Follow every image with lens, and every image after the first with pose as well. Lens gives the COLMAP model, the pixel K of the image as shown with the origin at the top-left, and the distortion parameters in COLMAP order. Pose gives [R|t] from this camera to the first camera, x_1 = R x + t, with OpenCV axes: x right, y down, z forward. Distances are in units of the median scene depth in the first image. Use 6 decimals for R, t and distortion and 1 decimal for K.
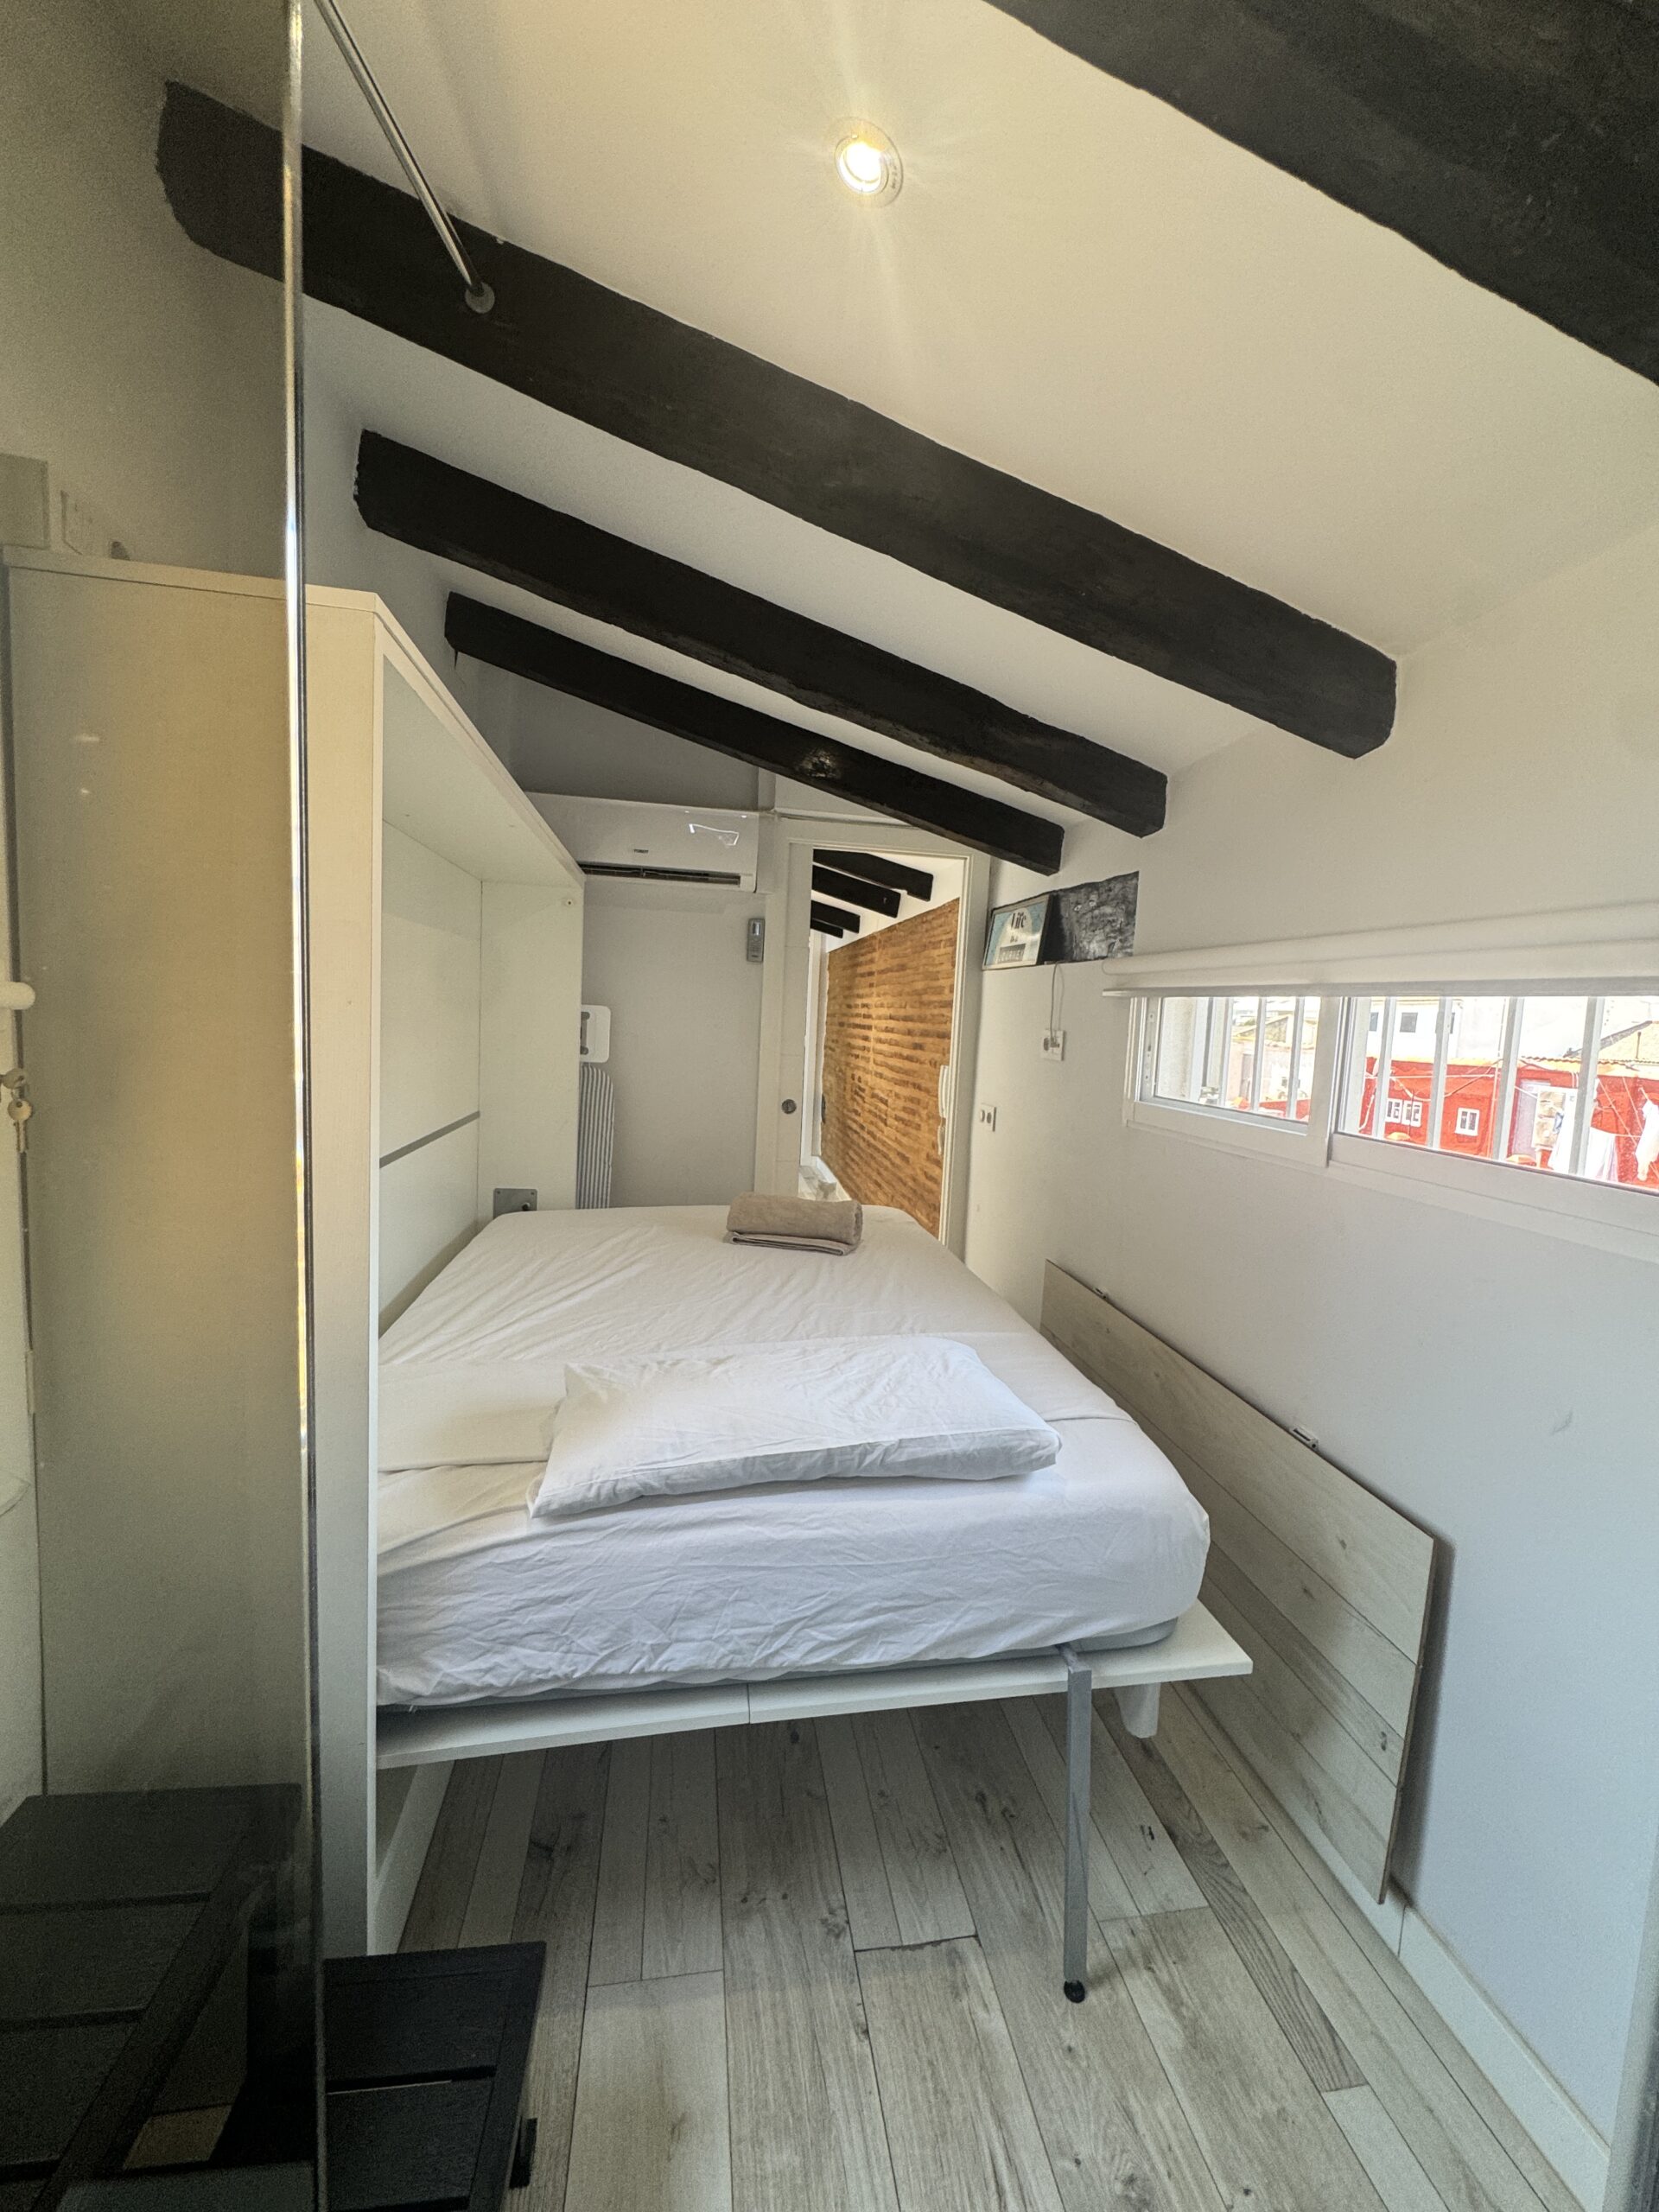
lens RADIAL K [[891.1, 0, 830.8], [0, 891.1, 1095.6], [0, 0, 1]] dist [-0.001154, -0.000045]
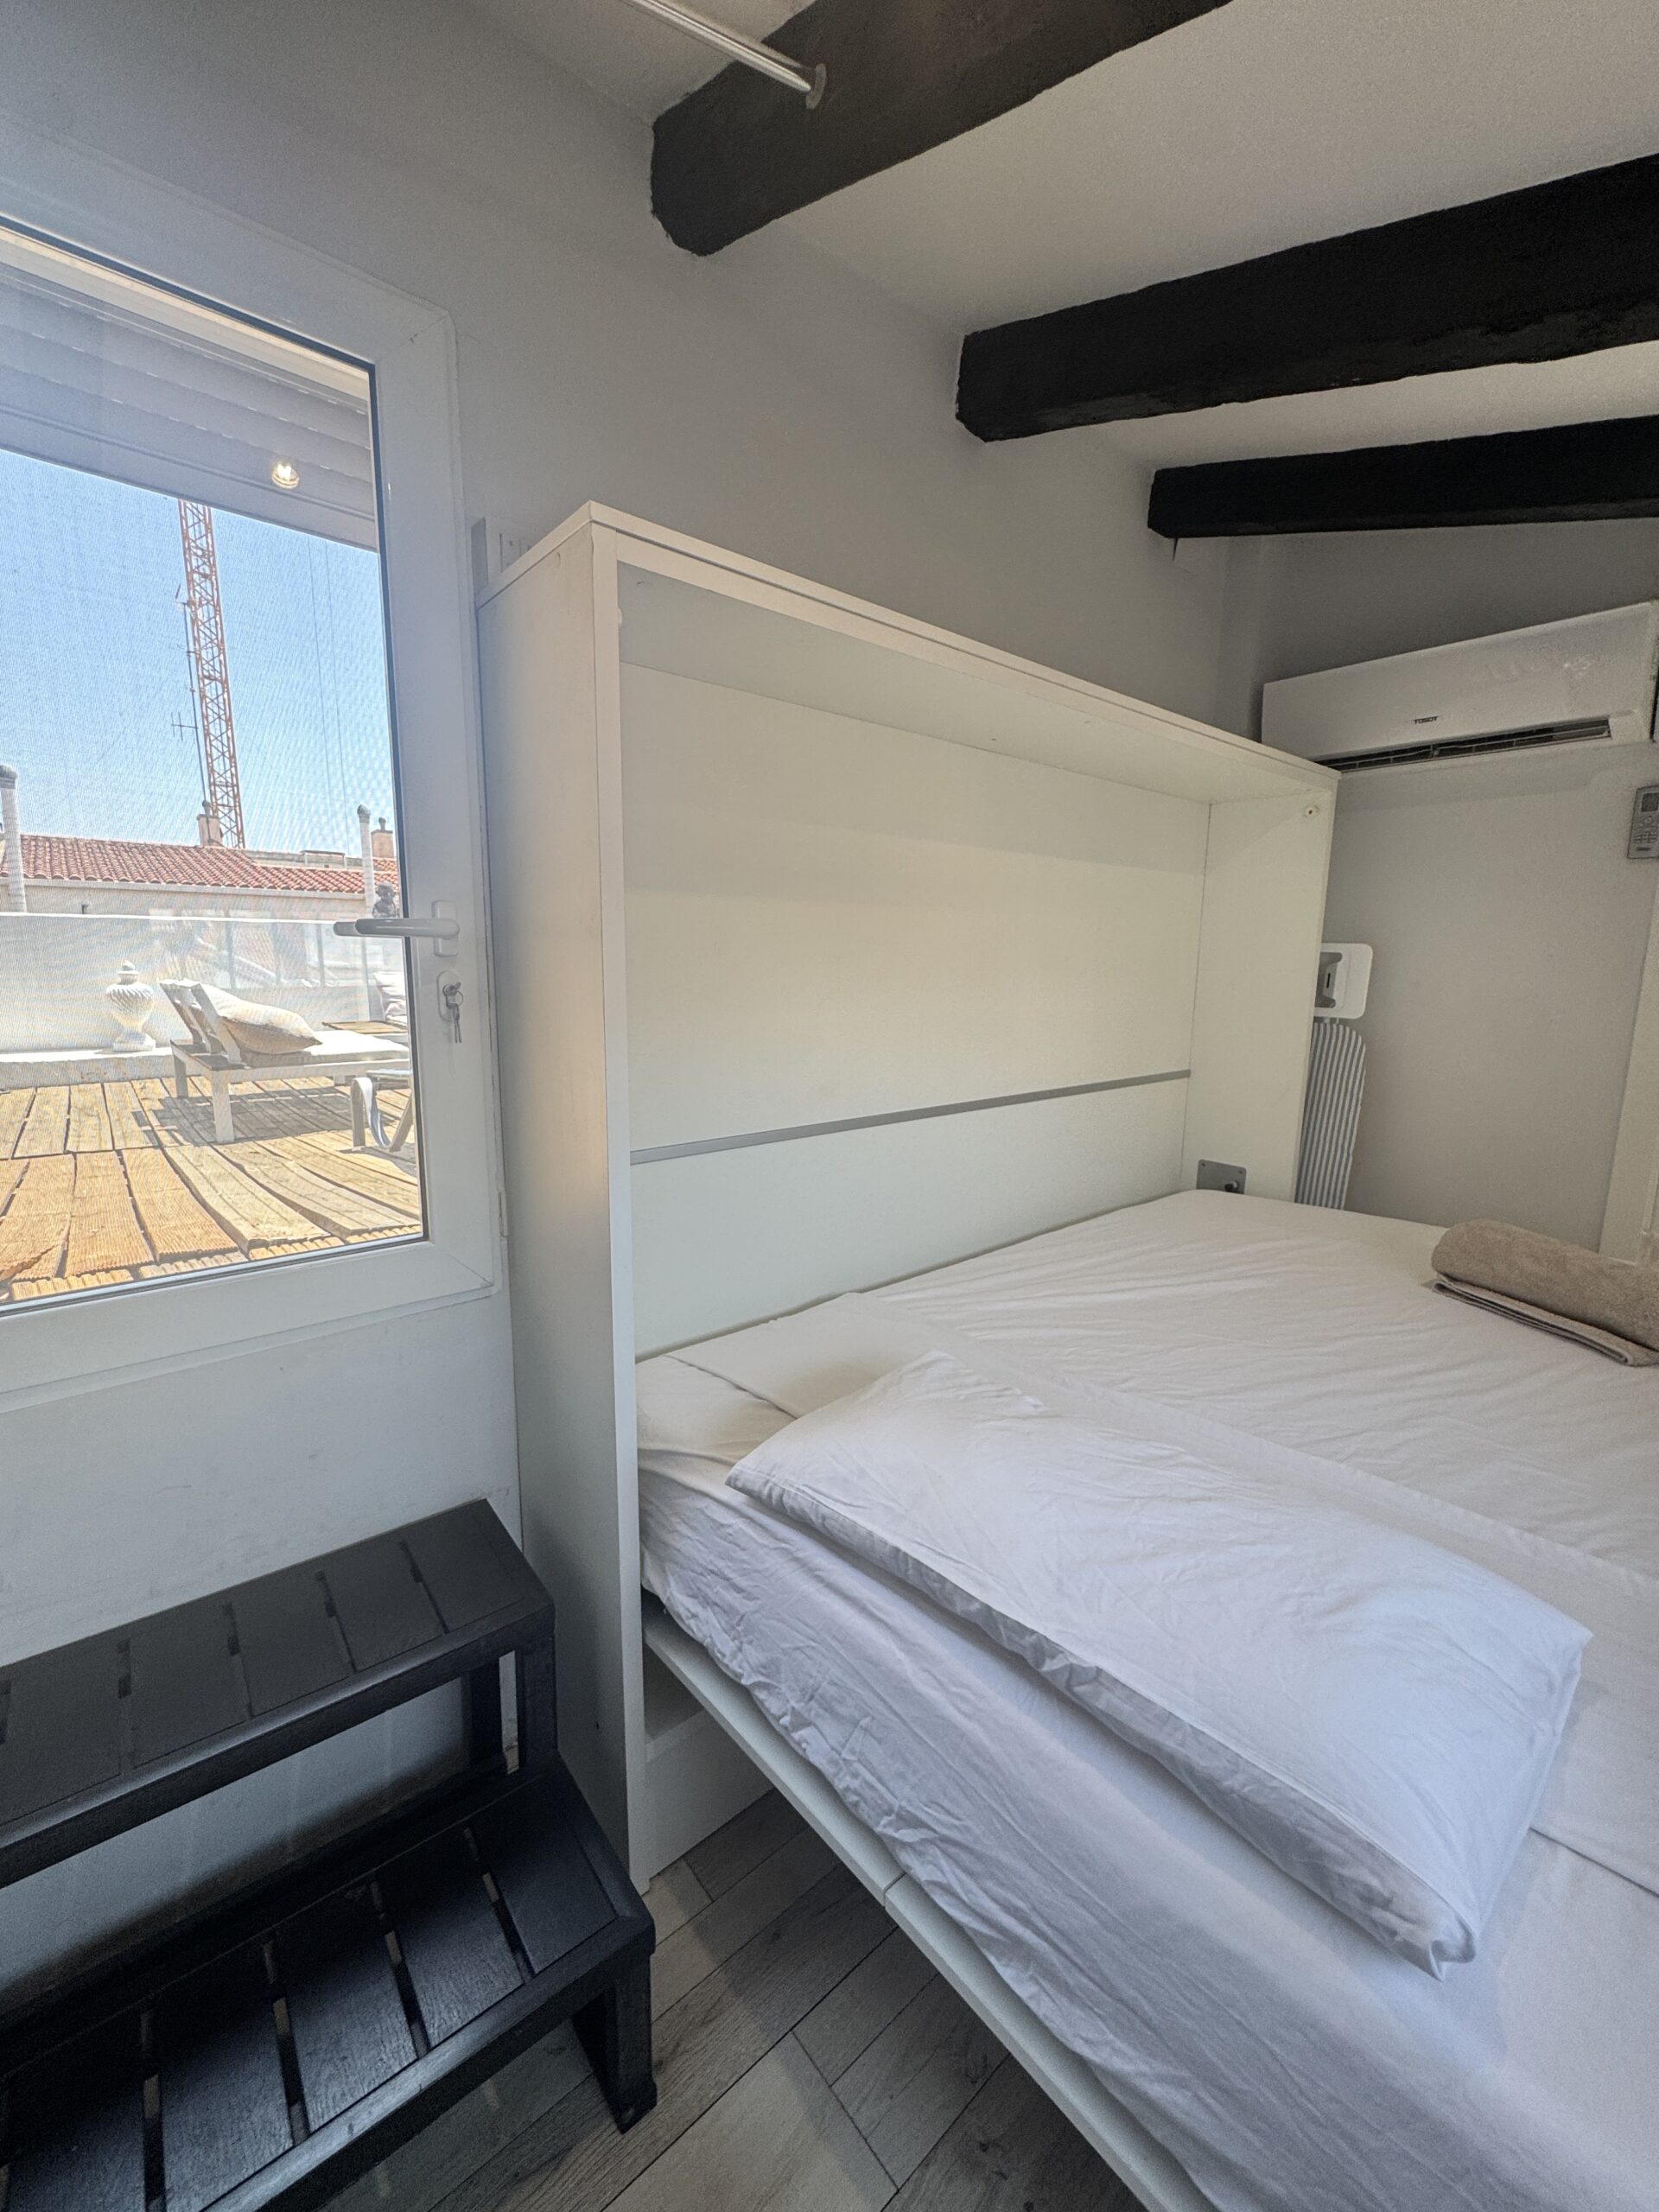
lens RADIAL K [[888.7, 0, 830.4], [0, 888.7, 1100.4], [0, 0, 1]] dist [-0.000614, -0.000097]
pose [[0.518013, 0.095296, -0.850048, 0.190192], [-0.061603, 0.995350, 0.074045, 0.004060], [0.853152, 0.014009, 0.521475, 0.256873]]
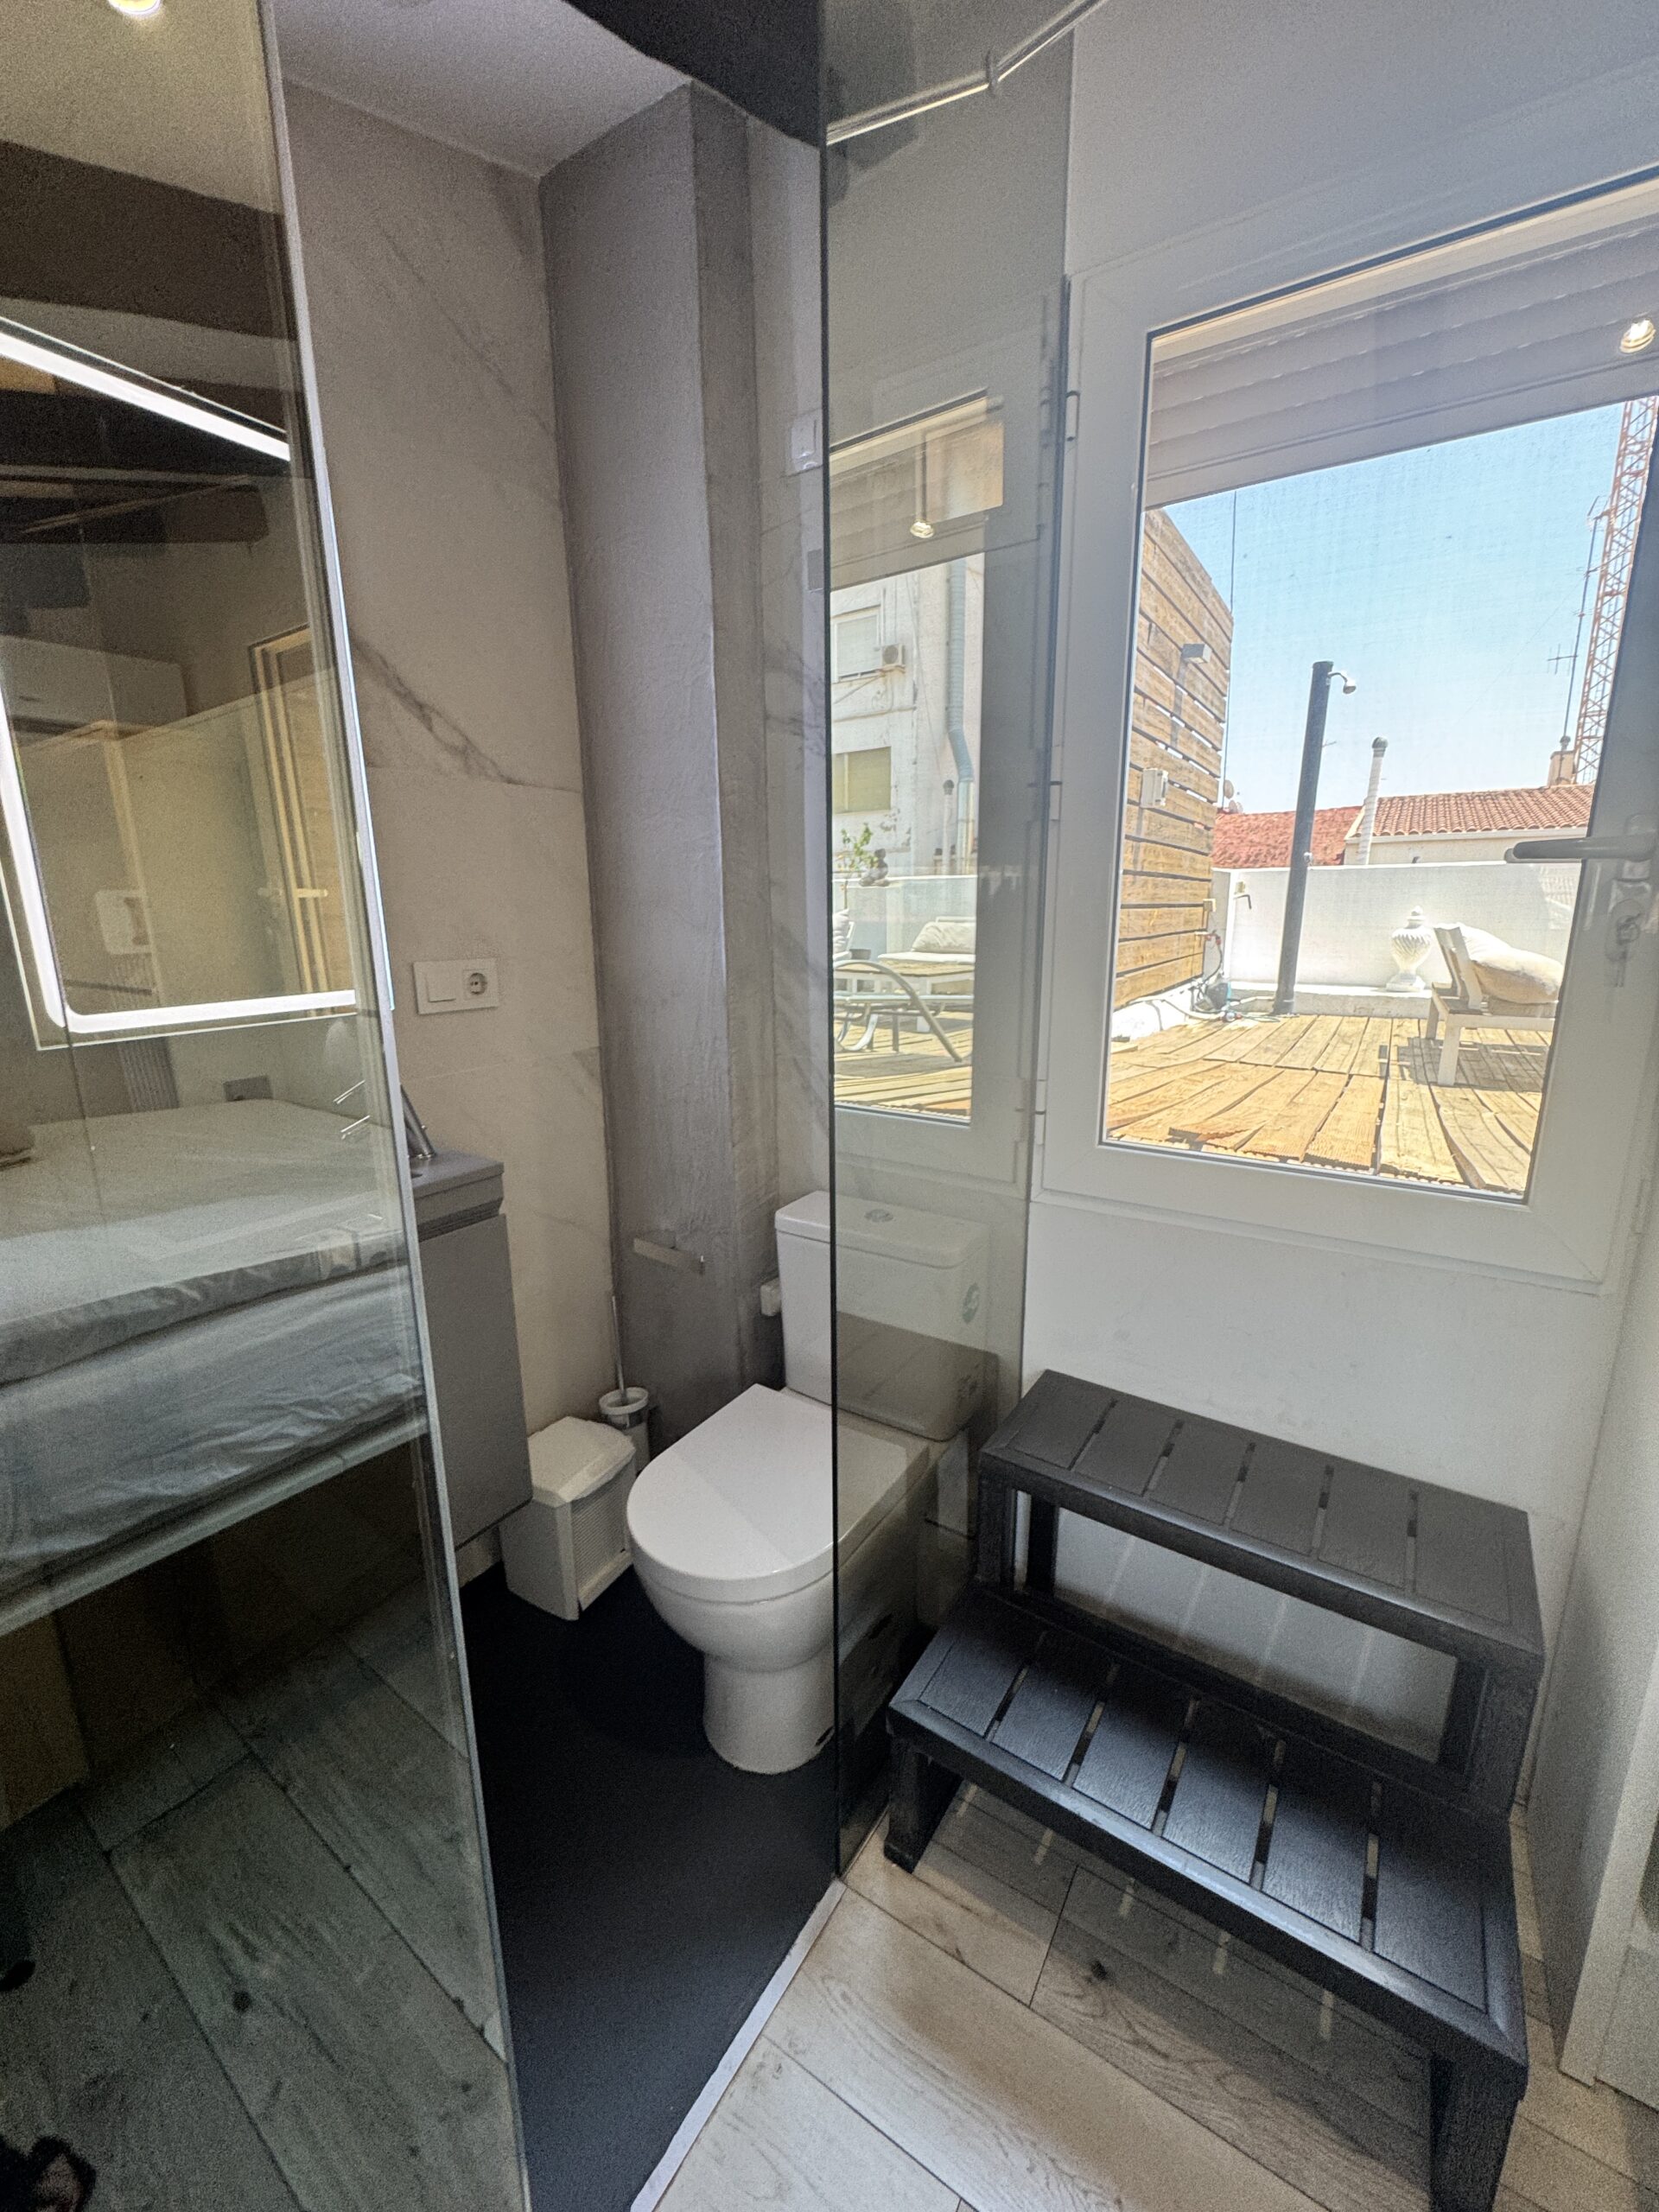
lens RADIAL K [[888.7, 0, 830.4], [0, 888.7, 1100.4], [0, 0, 1]] dist [-0.000614, -0.000097]
pose [[-0.657782, 0.121053, -0.743417, 0.211247], [-0.090356, 0.967191, 0.237439, 0.007971], [0.747769, 0.223355, -0.625263, 0.330595]]
